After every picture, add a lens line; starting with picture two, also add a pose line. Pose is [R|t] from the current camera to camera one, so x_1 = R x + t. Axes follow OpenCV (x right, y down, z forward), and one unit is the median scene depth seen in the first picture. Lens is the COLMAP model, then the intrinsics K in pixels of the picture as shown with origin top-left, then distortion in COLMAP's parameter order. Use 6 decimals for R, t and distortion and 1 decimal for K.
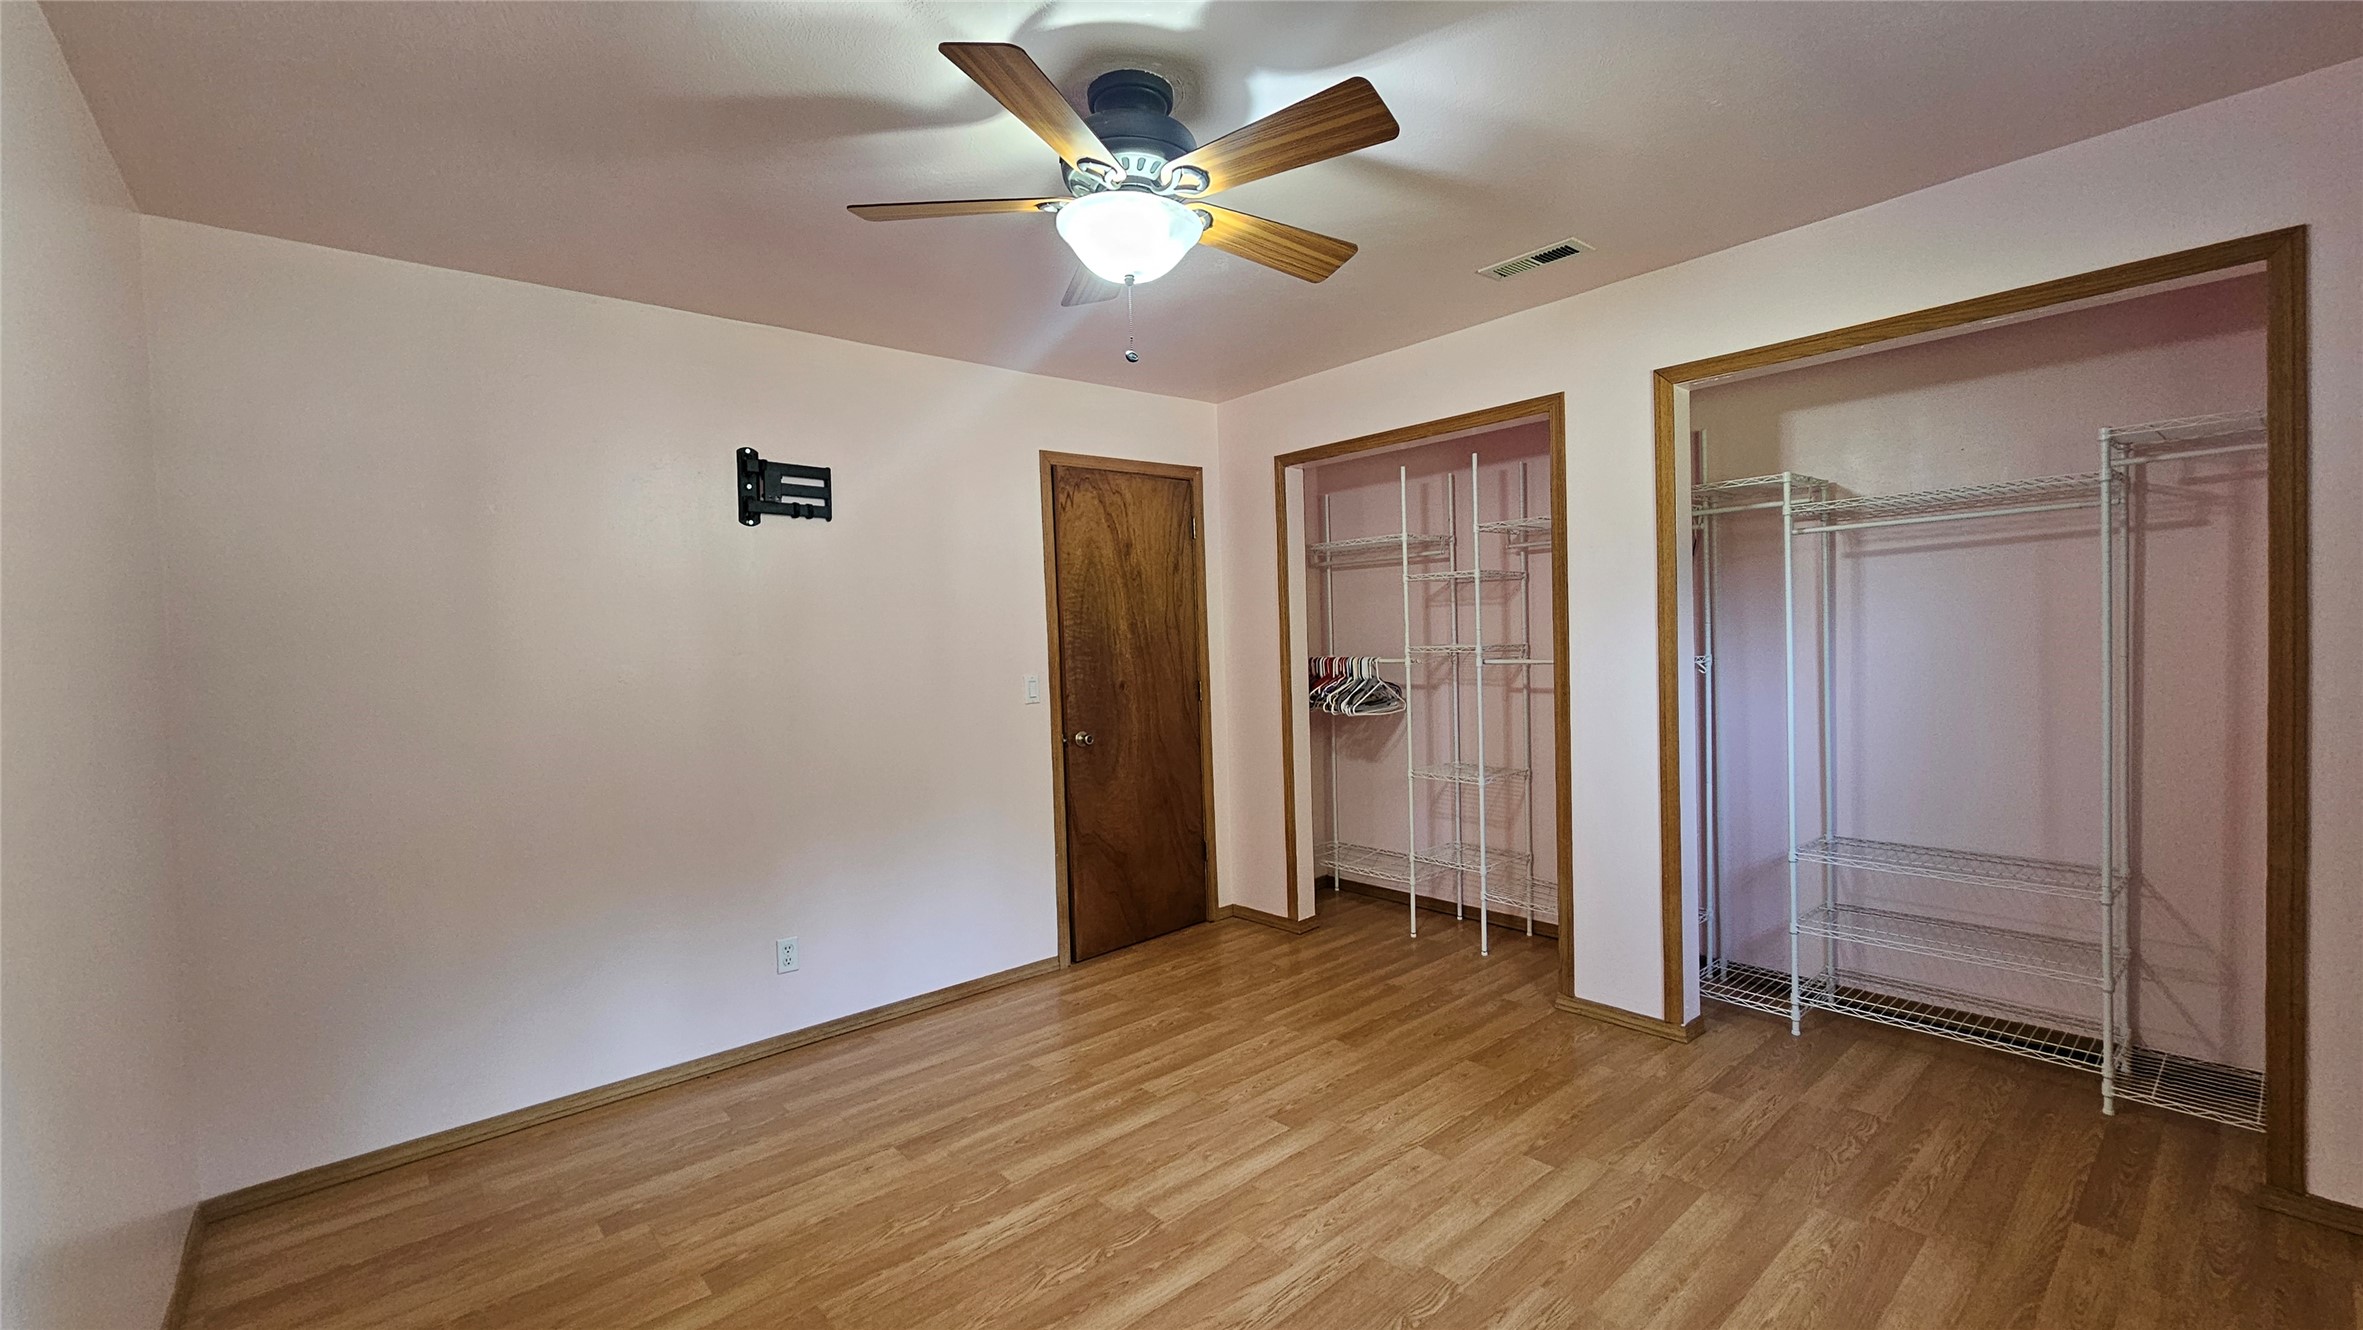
lens RADIAL K [[968.1, 0, 1174.9], [0, 968.1, 672.6], [0, 0, 1]] dist [-0.000270, -0.000079]
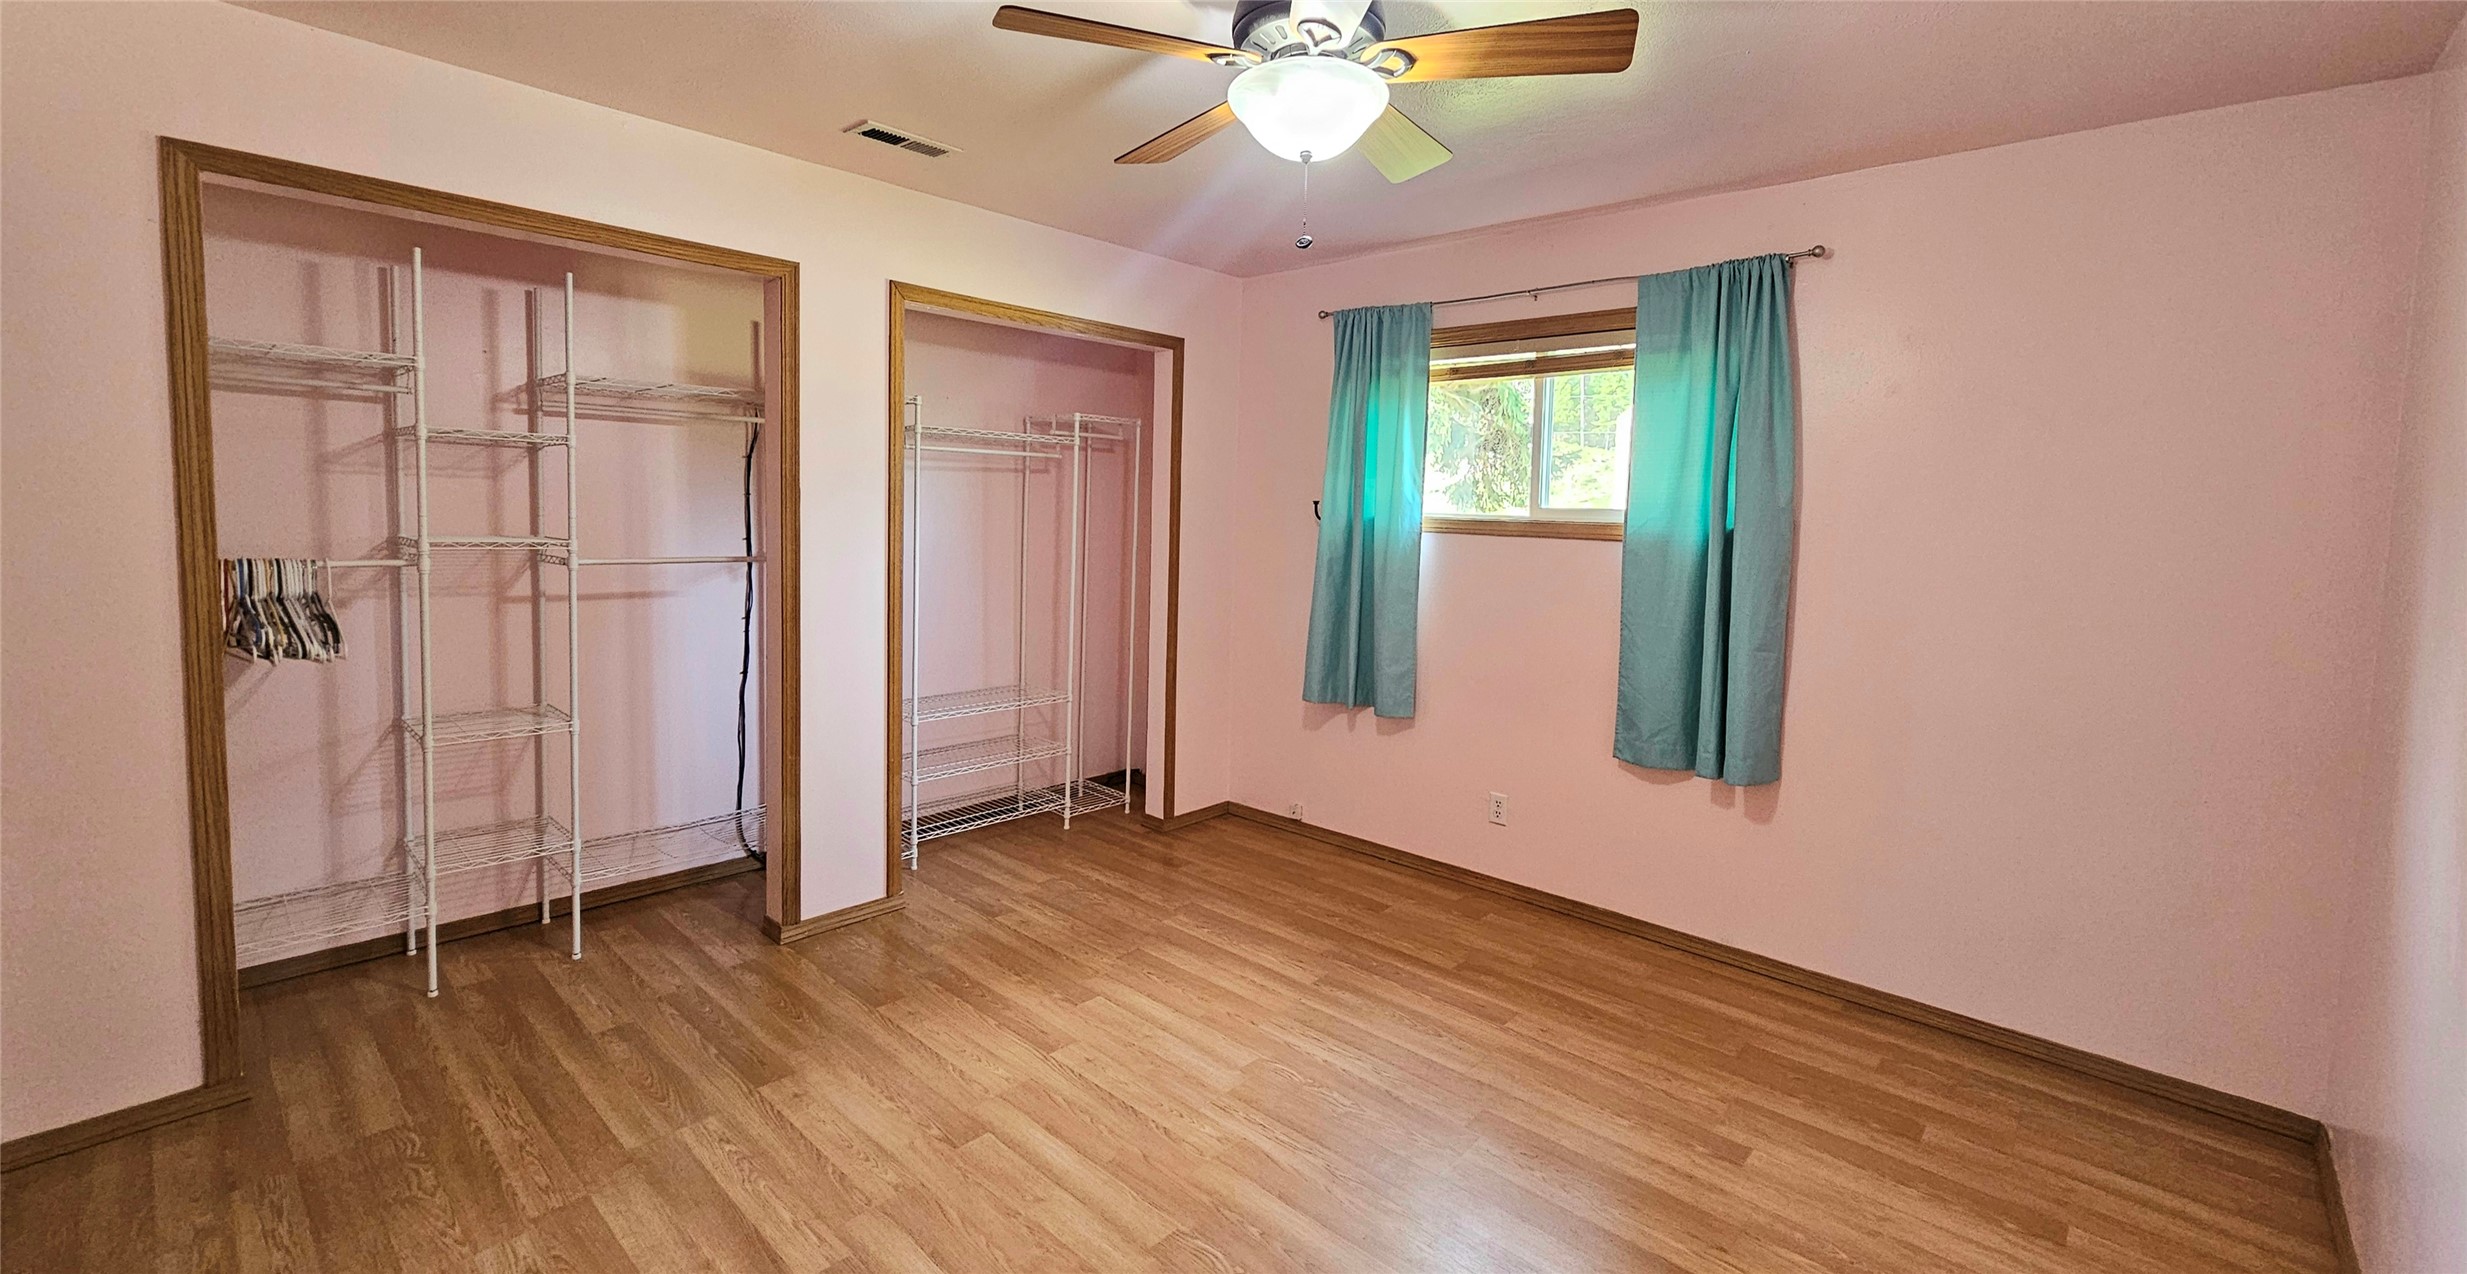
lens RADIAL K [[1126.6, 0, 1131.9], [0, 1126.6, 582.7], [0, 0, 1]] dist [0.000197, 0.000076]
pose [[-0.109499, -0.042405, 0.993082, -0.821294], [0.011219, 0.998973, 0.043893, -0.040598], [-0.993924, 0.015948, -0.108911, 0.960828]]
